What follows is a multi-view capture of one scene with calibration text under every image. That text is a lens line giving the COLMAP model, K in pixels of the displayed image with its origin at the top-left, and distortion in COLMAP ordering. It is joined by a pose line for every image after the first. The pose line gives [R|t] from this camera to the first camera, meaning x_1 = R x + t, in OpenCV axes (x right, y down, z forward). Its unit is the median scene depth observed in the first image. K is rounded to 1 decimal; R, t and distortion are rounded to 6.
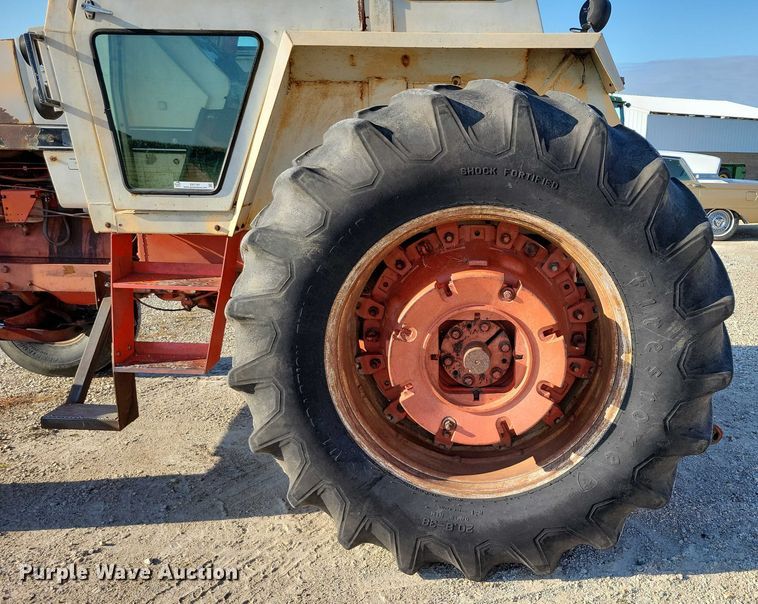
lens RADIAL K [[642.6, 0, 437.7], [0, 642.6, 313.6], [0, 0, 1]] dist [0.042594, -0.007422]
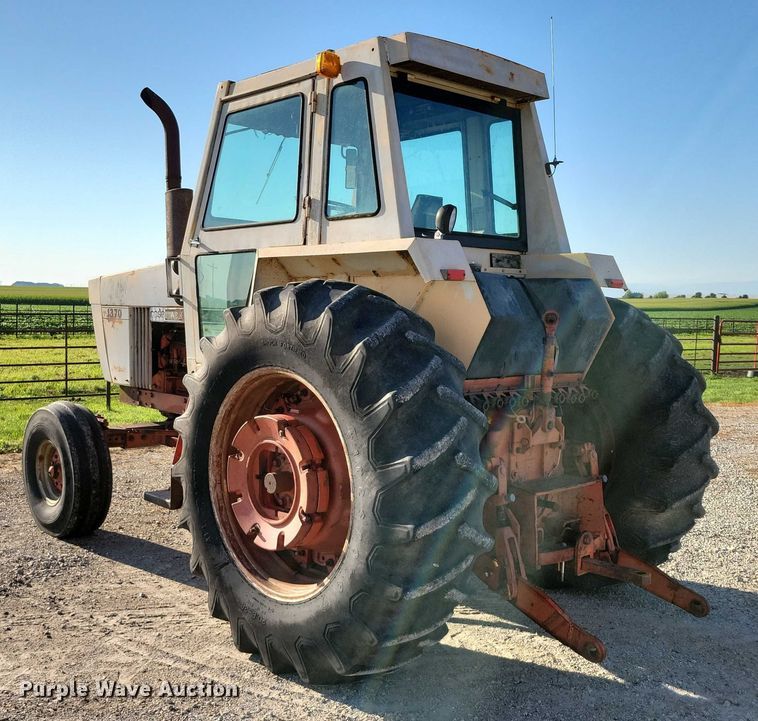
lens RADIAL K [[873.9, 0, 314.4], [0, 873.9, 361.4], [0, 0, 1]] dist [0.013707, 0.024039]
pose [[0.666069, 0.048120, -0.744337, 1.363346], [-0.195695, 0.974233, -0.112135, 0.013486], [0.719761, 0.220353, 0.658323, -0.163972]]
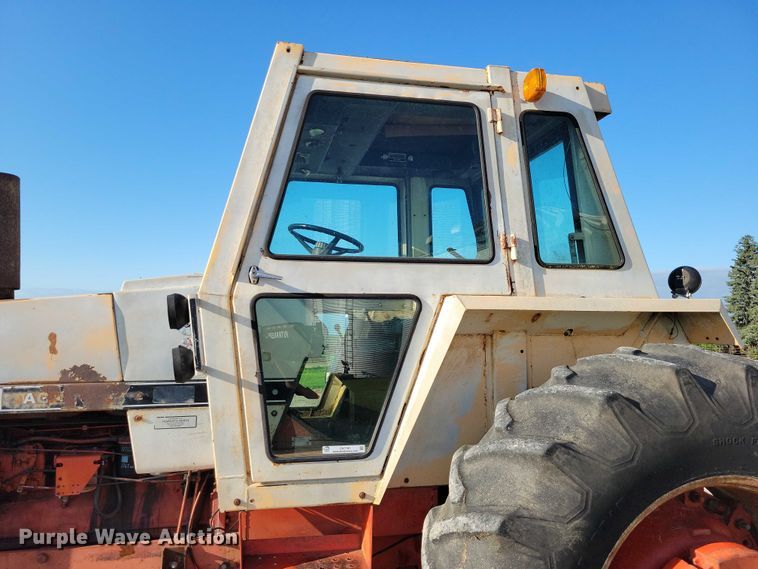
lens RADIAL K [[565.1, 0, 364.3], [0, 565.1, 282.1], [0, 0, 1]] dist [0.036249, -0.004136]
pose [[0.974766, 0.010420, 0.222986, -0.585603], [0.066123, 0.940604, -0.333003, -0.168164], [-0.213211, 0.339345, 0.916180, 0.201999]]
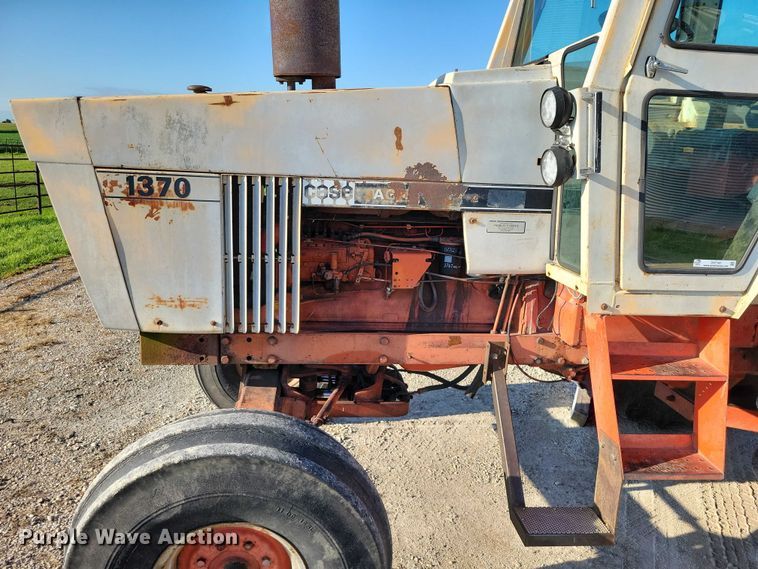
lens RADIAL K [[566.3, 0, 386.9], [0, 566.3, 285.1], [0, 0, 1]] dist [0.035413, -0.003068]
pose [[0.989207, 0.001174, 0.146518, -1.031997], [0.001748, 0.999802, -0.019811, -0.170943], [-0.146512, 0.019853, 0.989010, 0.329424]]
